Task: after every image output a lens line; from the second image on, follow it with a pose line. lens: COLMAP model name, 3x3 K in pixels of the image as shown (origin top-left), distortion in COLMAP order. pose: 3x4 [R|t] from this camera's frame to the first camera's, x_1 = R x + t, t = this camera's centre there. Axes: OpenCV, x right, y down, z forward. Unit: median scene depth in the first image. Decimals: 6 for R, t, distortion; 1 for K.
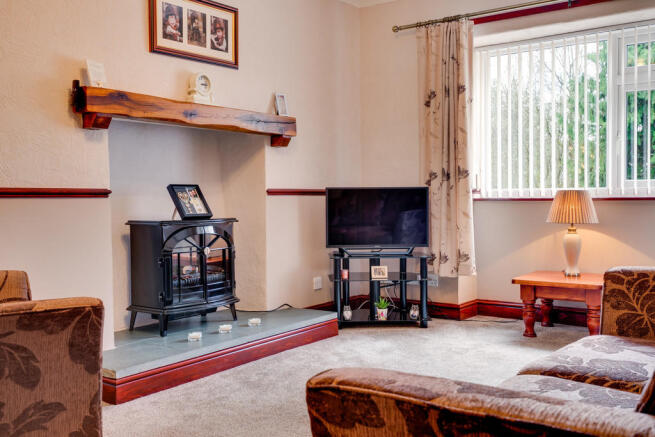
lens RADIAL K [[644.1, 0, 326.3], [0, 644.1, 214.5], [0, 0, 1]] dist [0.015779, 0.000000]
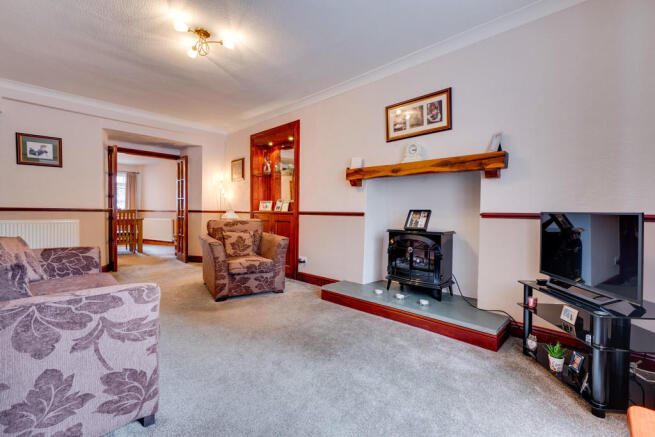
lens RADIAL K [[298.1, 0, 324.6], [0, 298.1, 217.2], [0, 0, 1]] dist [-0.001490, 0.001446]
pose [[-0.155088, 0.022088, -0.987654, 0.538784], [-0.036693, 0.998931, 0.028102, -0.036376], [0.987219, 0.040598, -0.154112, 0.792986]]
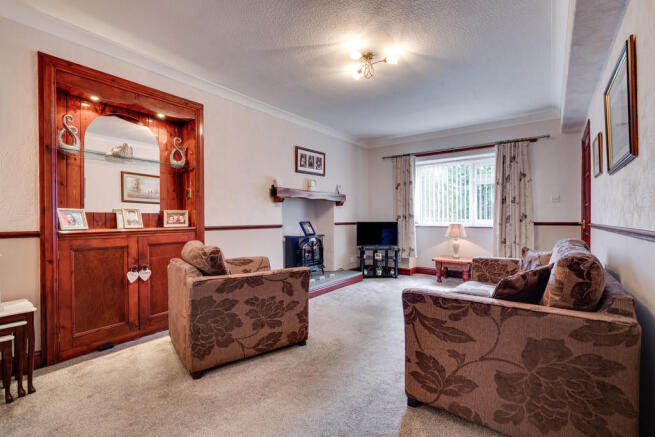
lens RADIAL K [[298.1, 0, 328.1], [0, 298.1, 217.5], [0, 0, 1]] dist [-0.001490, 0.001446]
pose [[0.999815, 0.005005, -0.018567, -0.096550], [-0.005509, 0.999615, -0.027194, -0.028290], [0.018424, 0.027292, 0.999458, -0.171983]]
